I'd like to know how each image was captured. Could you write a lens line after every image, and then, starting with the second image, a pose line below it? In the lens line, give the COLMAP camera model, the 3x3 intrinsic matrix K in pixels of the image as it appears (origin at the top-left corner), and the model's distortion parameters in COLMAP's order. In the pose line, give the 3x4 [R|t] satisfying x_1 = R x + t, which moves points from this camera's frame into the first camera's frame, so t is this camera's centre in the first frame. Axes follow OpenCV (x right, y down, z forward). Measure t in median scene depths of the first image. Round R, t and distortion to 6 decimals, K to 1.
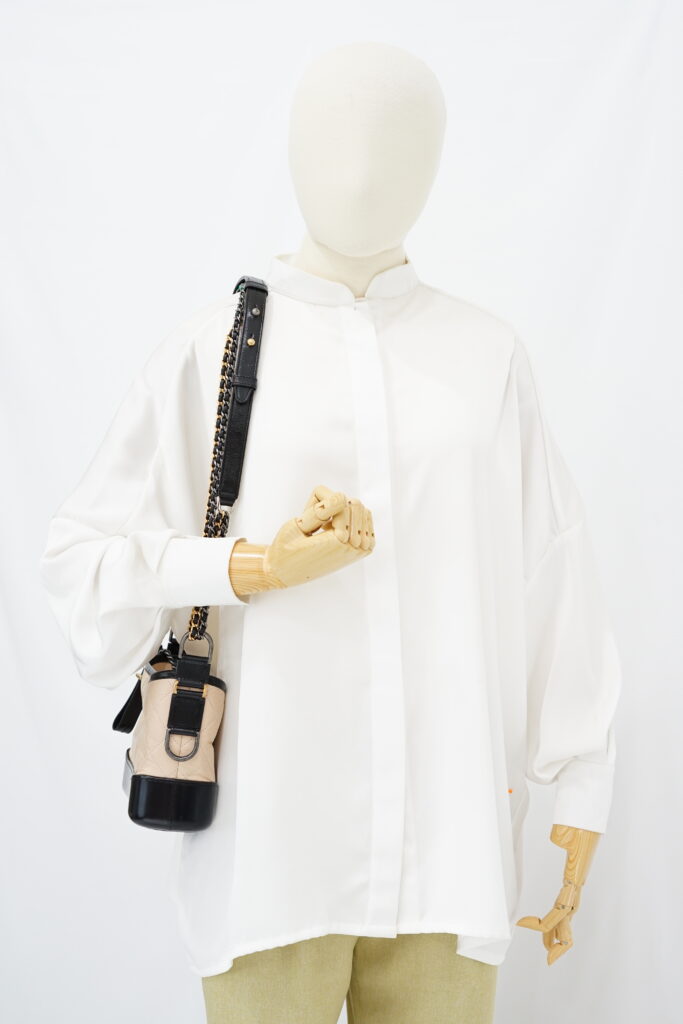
lens RADIAL K [[1504.6, 0, 341.5], [0, 1504.6, 512.0], [0, 0, 1]] dist [-0.012755, -0.063117]
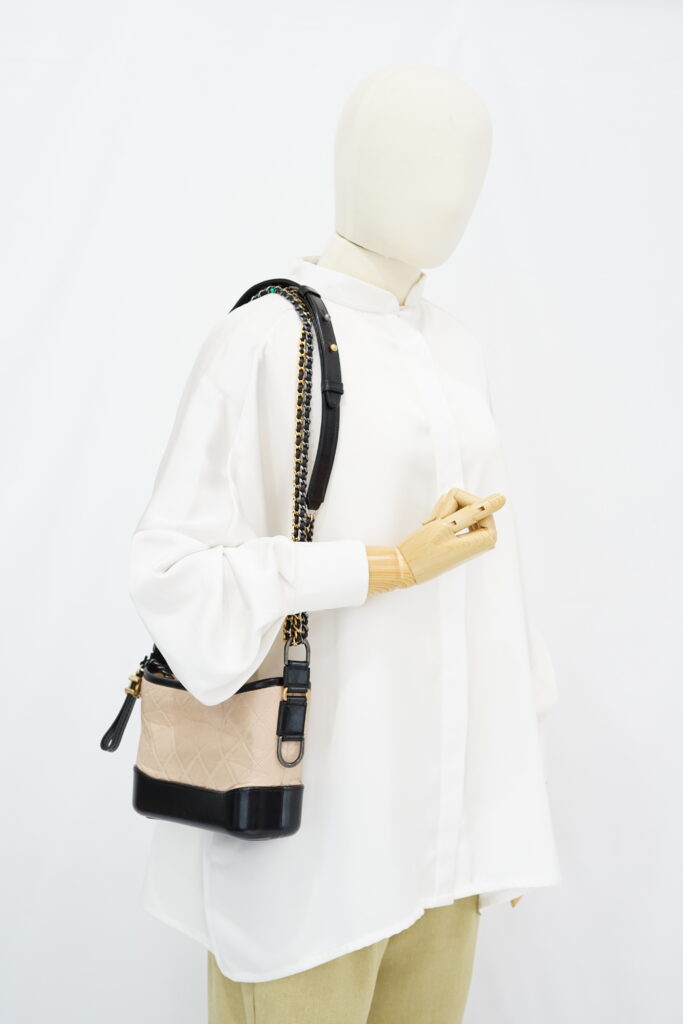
lens RADIAL K [[1504.6, 0, 341.5], [0, 1504.6, 512.0], [0, 0, 1]] dist [-0.012755, -0.063117]
pose [[0.830776, -0.042963, 0.554946, -0.619522], [0.030752, 0.999037, 0.031308, -0.033545], [-0.555756, -0.008945, 0.831297, 0.152033]]
